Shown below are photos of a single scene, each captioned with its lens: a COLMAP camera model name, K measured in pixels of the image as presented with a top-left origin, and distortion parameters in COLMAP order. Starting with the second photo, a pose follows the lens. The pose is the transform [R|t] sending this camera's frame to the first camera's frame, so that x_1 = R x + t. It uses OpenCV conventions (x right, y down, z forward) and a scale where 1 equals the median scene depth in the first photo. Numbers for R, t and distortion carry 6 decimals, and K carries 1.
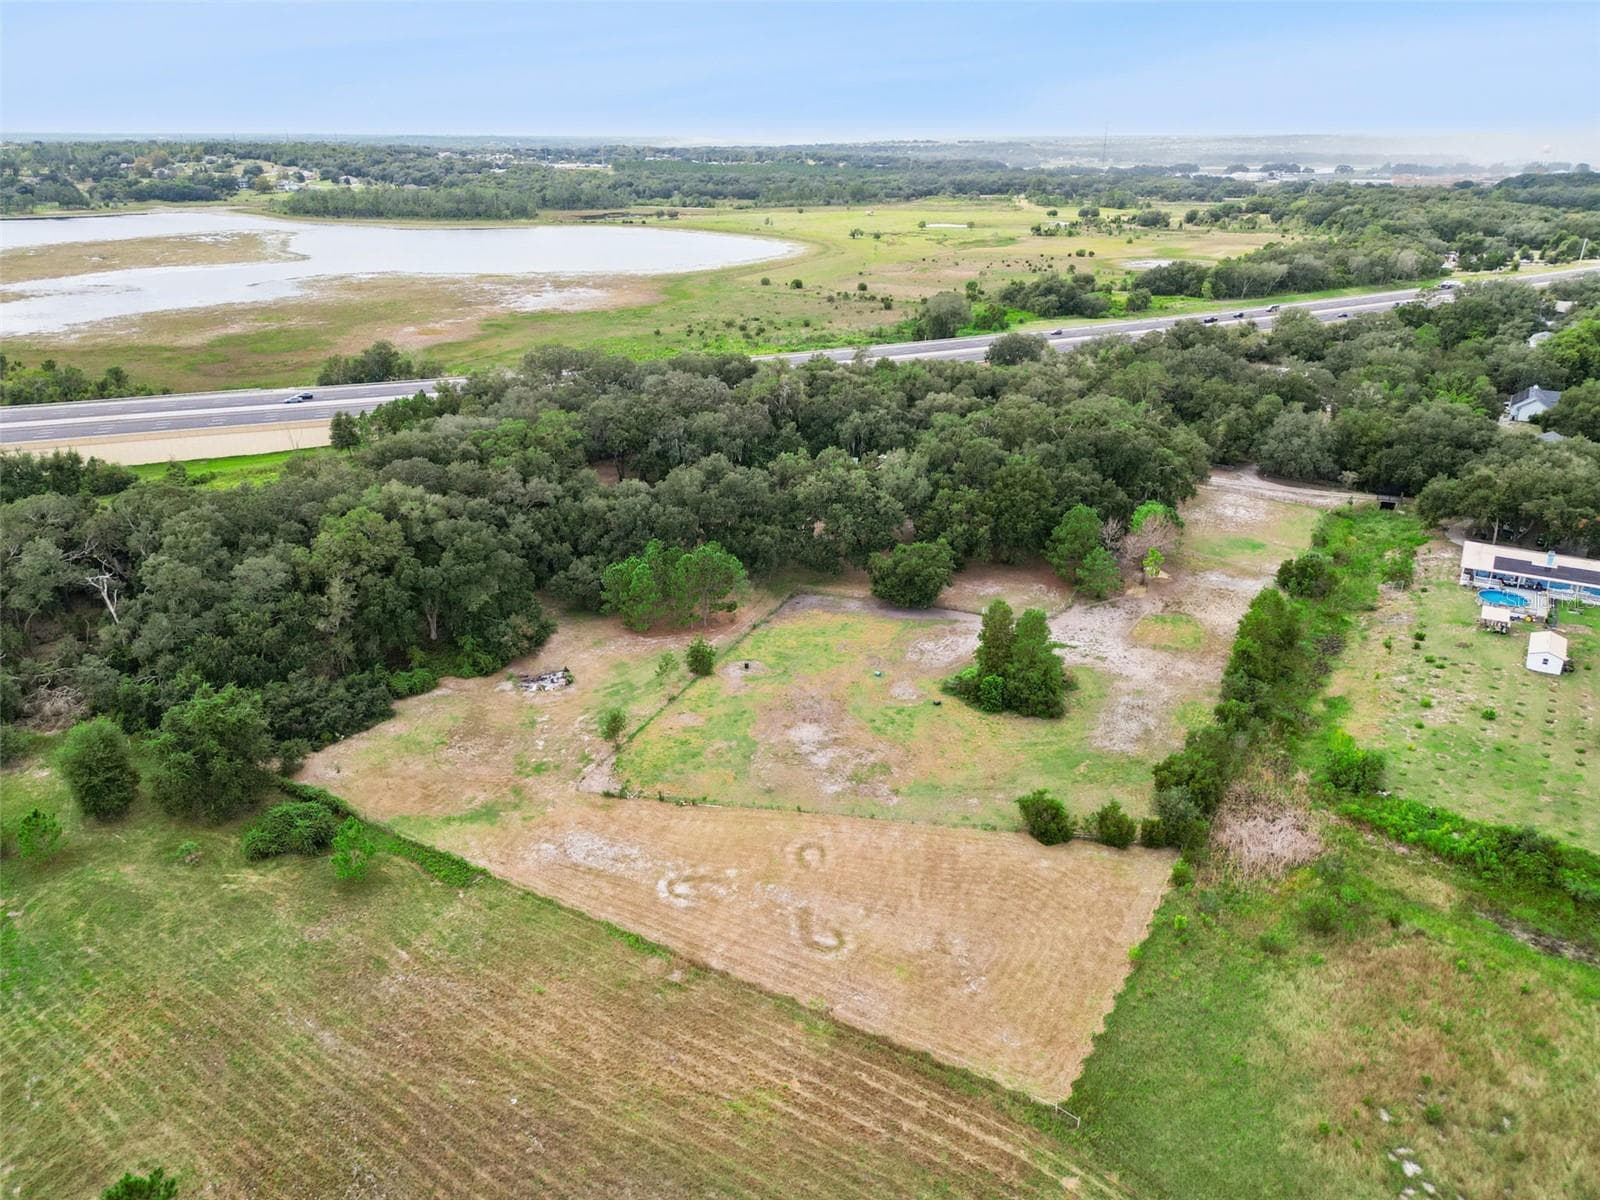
lens RADIAL K [[1220.7, 0, 800.0], [0, 1220.7, 600.0], [0, 0, 1]] dist [0.060017, -0.056964]
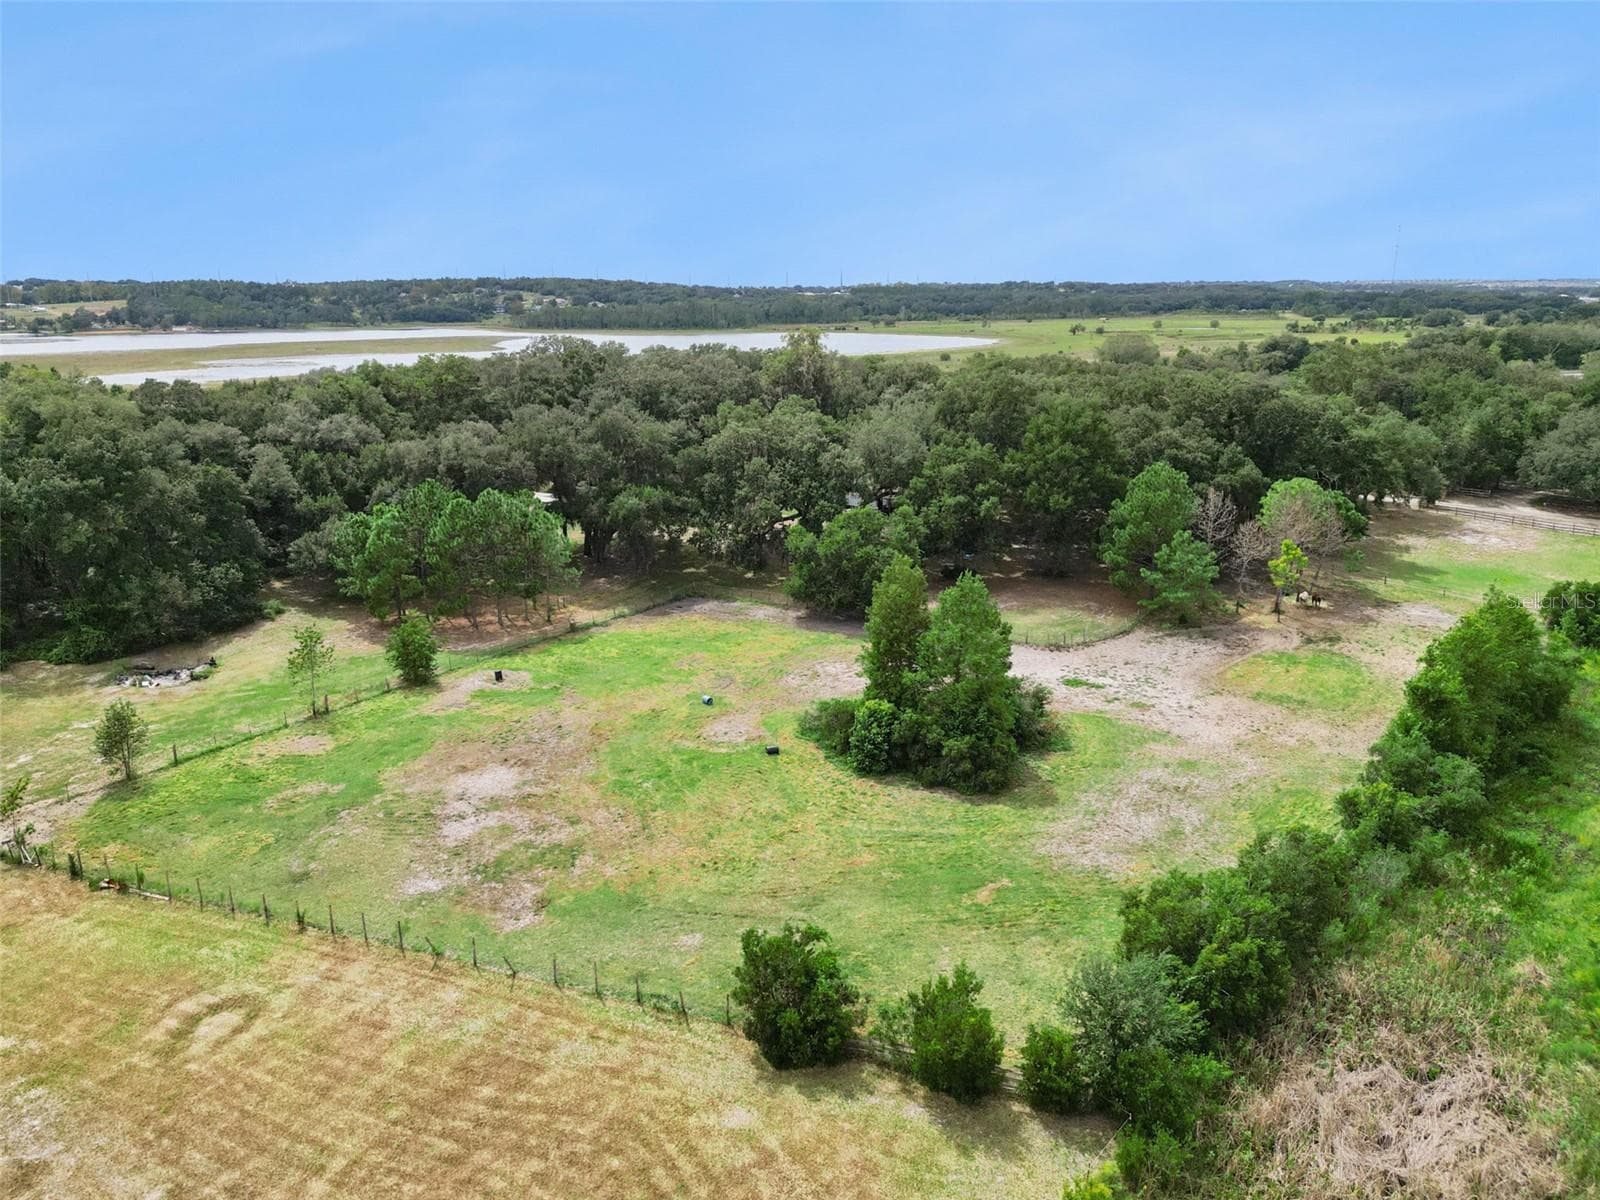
lens RADIAL K [[1220.7, 0, 800.0], [0, 1220.7, 600.0], [0, 0, 1]] dist [0.060017, -0.056964]
pose [[0.975251, 0.044908, -0.216490, 0.227872], [-0.071560, 0.990563, -0.116889, 0.078713], [0.209198, 0.129489, 0.969262, 0.484497]]
